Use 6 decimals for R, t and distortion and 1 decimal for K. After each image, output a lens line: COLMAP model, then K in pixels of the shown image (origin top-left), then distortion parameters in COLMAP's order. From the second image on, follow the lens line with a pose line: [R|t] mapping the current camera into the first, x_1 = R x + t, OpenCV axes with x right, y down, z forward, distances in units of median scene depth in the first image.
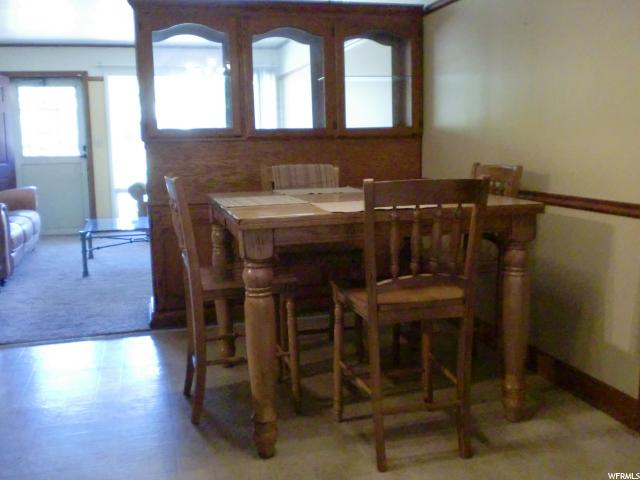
lens RADIAL K [[657.6, 0, 320.0], [0, 657.6, 240.0], [0, 0, 1]] dist [0.050296, -0.235029]
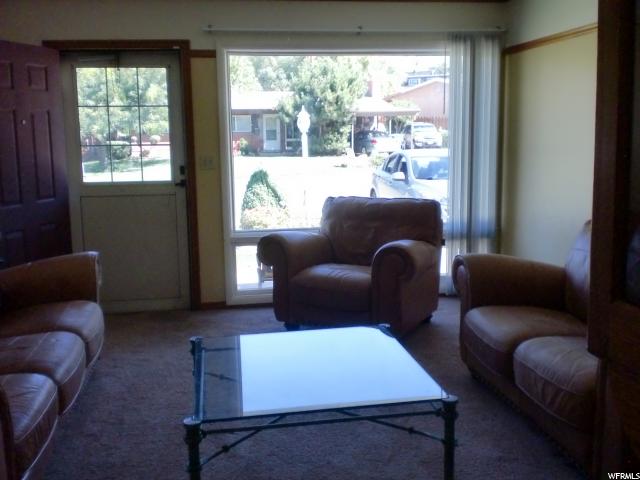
lens RADIAL K [[657.6, 0, 320.0], [0, 657.6, 240.0], [0, 0, 1]] dist [0.050296, -0.235029]
pose [[0.992008, 0.028610, -0.122888, -0.163275], [-0.023462, 0.998794, 0.043132, -0.109132], [0.123973, -0.039904, 0.991483, 0.433830]]
